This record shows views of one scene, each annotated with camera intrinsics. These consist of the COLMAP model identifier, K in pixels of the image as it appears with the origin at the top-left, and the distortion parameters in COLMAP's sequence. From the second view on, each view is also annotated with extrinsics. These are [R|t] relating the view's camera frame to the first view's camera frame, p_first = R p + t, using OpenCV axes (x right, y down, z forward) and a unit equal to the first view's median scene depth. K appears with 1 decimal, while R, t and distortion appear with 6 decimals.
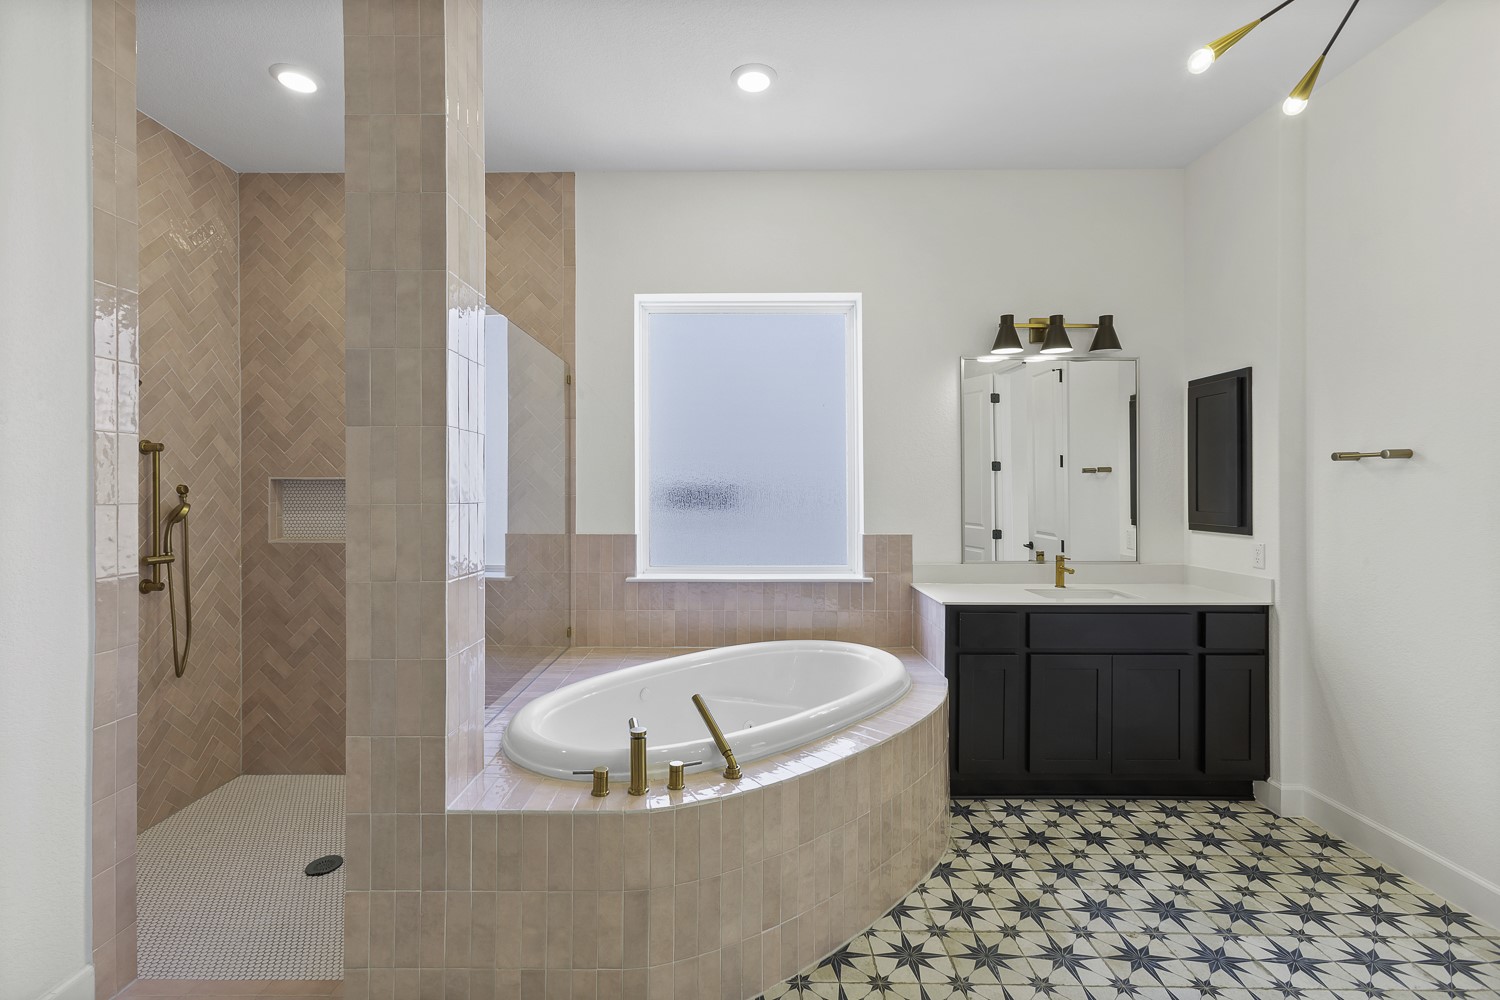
lens RADIAL K [[665.4, 0, 744.7], [0, 665.4, 490.1], [0, 0, 1]] dist [-0.004028, 0.008215]
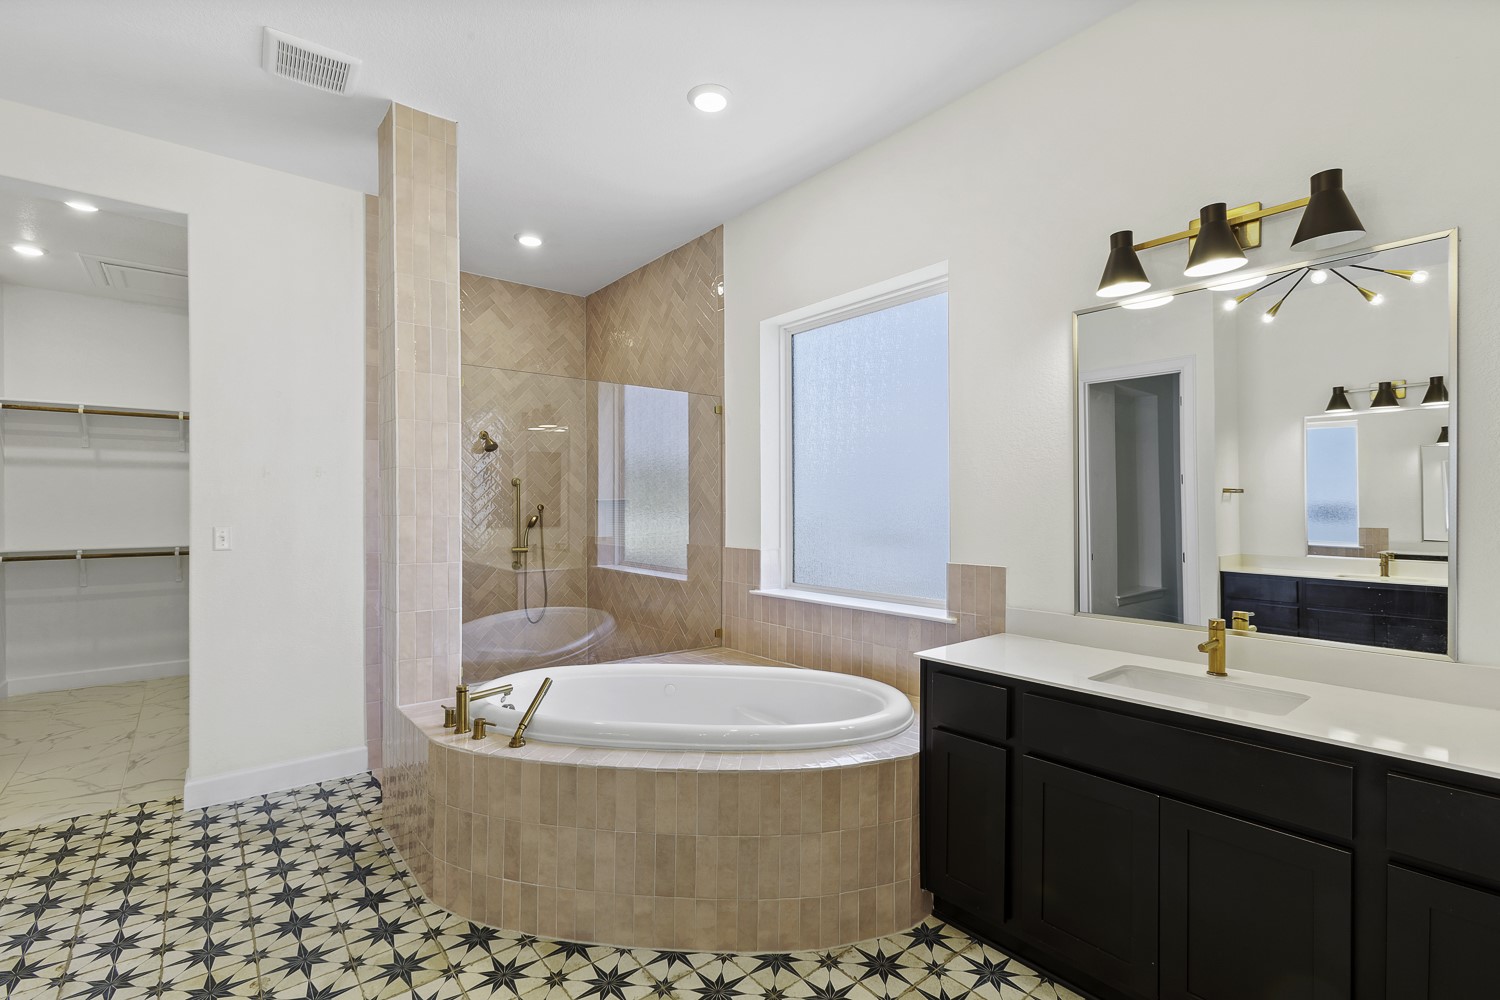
lens RADIAL K [[683.4, 0, 738.1], [0, 683.4, 510.1], [0, 0, 1]] dist [-0.001398, 0.000794]
pose [[0.632726, 0.000088, -0.774376, 0.659388], [-0.000519, 1.000000, -0.000310, 0.004654], [0.774376, 0.000598, 0.632725, 0.296165]]
